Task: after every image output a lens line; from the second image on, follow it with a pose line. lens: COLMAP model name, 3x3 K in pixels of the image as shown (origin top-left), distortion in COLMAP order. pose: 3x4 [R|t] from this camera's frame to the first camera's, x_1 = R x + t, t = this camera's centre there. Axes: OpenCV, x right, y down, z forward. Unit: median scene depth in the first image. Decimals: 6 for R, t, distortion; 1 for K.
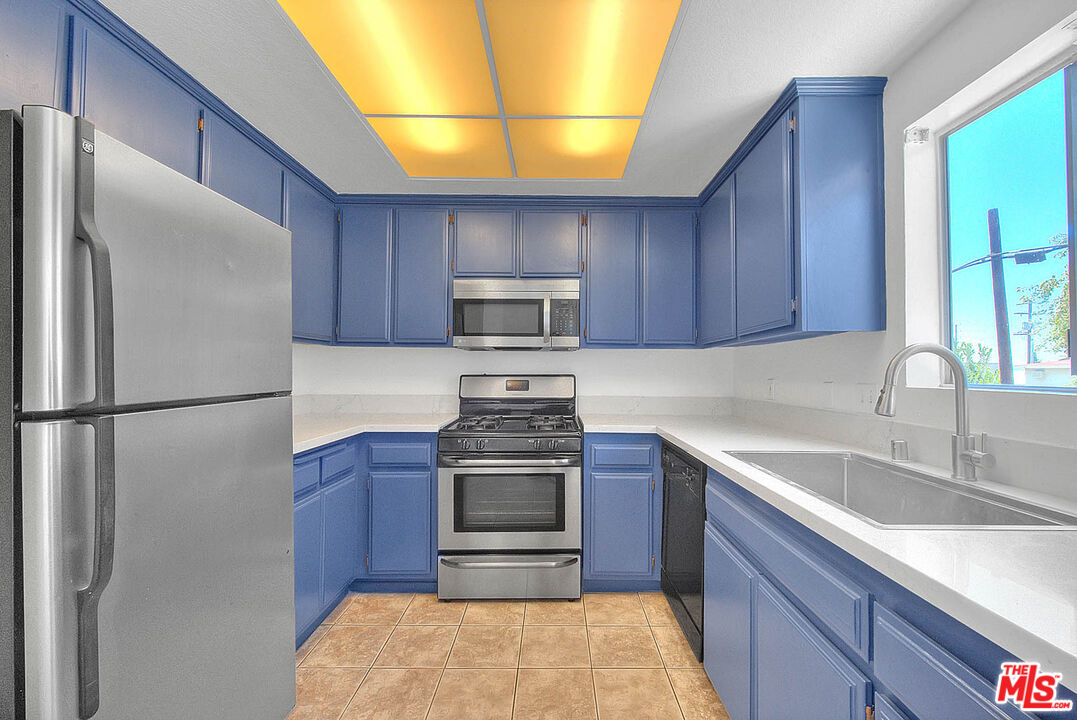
lens RADIAL K [[494.5, 0, 538.5], [0, 494.5, 360.0], [0, 0, 1]] dist [-0.000784, -0.000477]
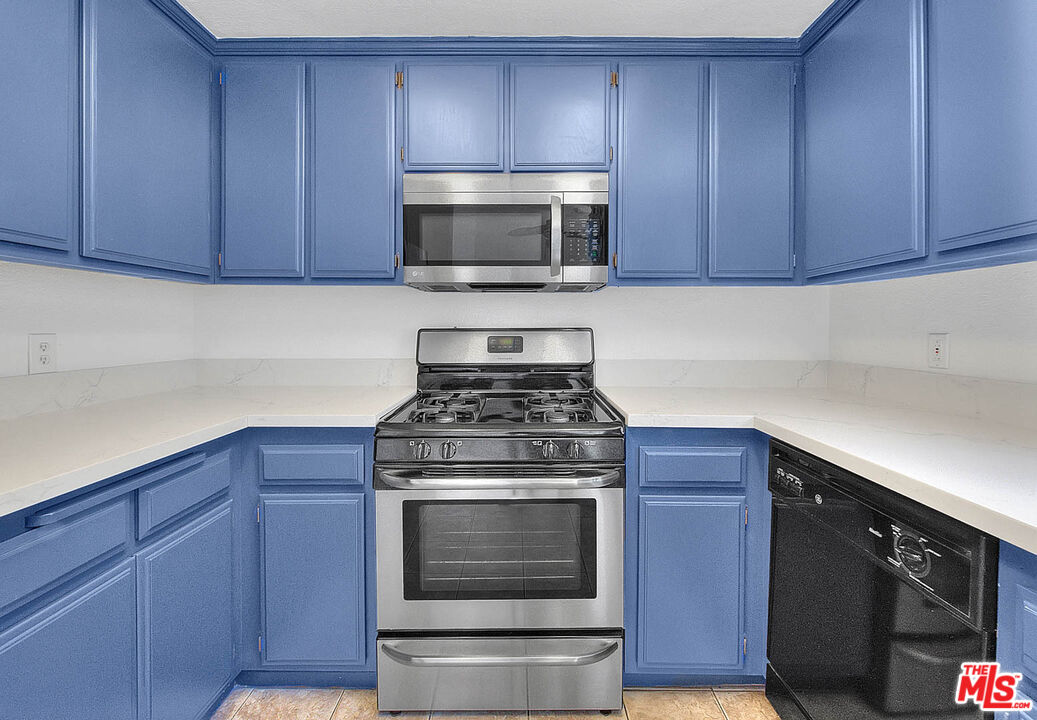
lens RADIAL K [[520.6, 0, 514.1], [0, 520.6, 331.8], [0, 0, 1]] dist [-0.000716, -0.000039]
pose [[0.999986, -0.003992, 0.003436, -0.042204], [0.003870, 0.999380, 0.034986, 0.013268], [-0.003574, -0.034972, 0.999382, 0.394253]]
